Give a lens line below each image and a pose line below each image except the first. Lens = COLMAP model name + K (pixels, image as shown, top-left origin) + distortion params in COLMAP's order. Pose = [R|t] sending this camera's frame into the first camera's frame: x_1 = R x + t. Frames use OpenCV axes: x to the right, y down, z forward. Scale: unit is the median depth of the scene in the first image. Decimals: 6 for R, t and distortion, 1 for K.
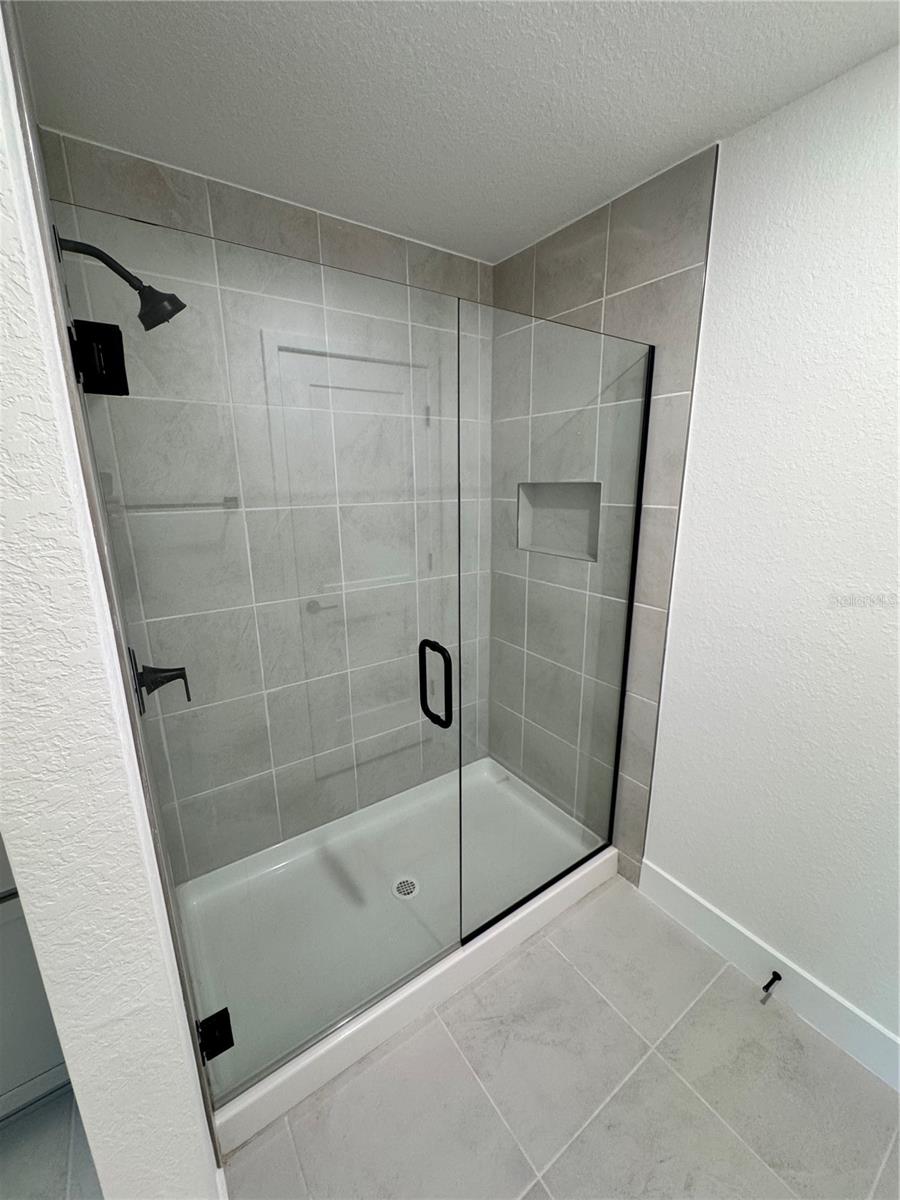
lens RADIAL K [[487.4, 0, 445.4], [0, 487.4, 596.7], [0, 0, 1]] dist [-0.011254, -0.000100]
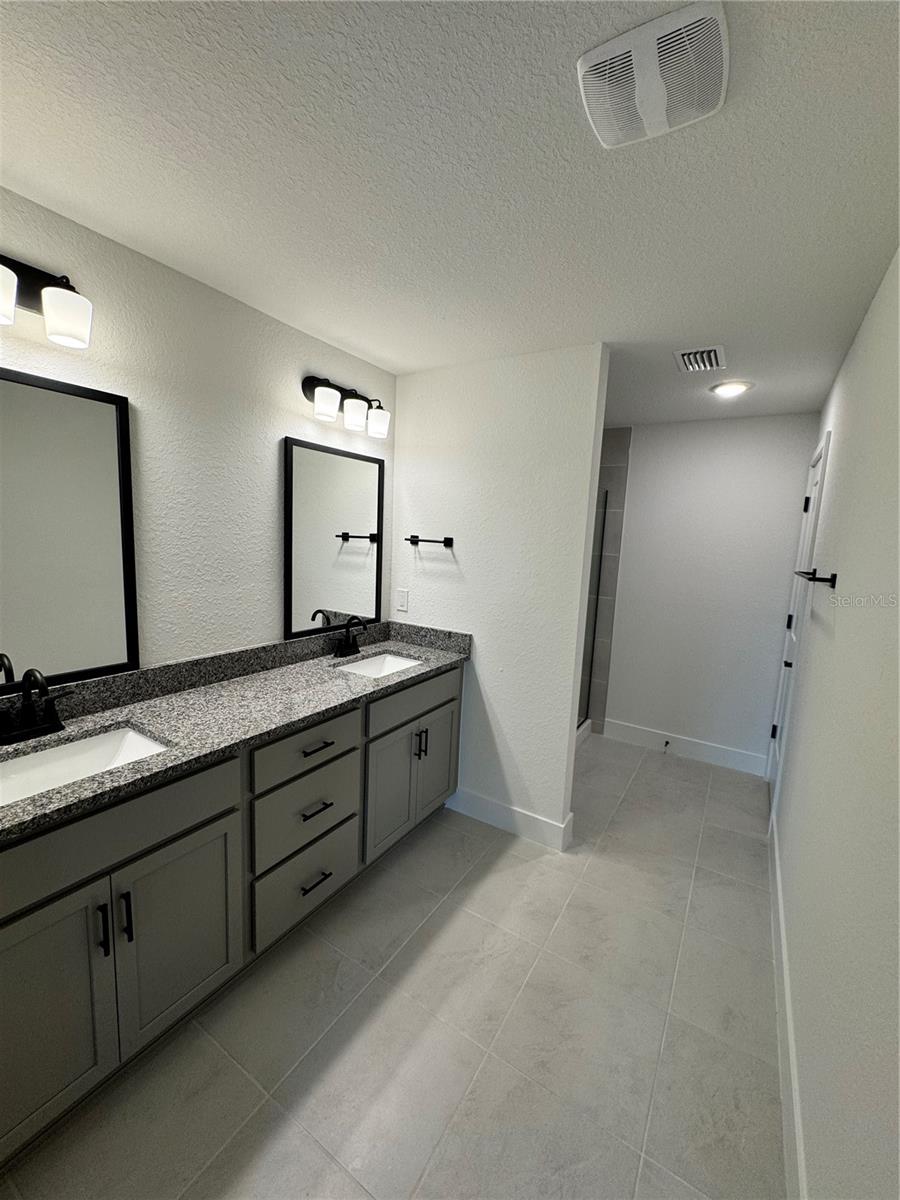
lens RADIAL K [[487.4, 0, 452.2], [0, 487.4, 605.1], [0, 0, 1]] dist [-0.011254, -0.000100]
pose [[0.922789, -0.004854, 0.385275, -0.978748], [0.040126, 0.995694, -0.083562, 0.190414], [-0.383210, 0.092570, 0.919011, -0.707741]]
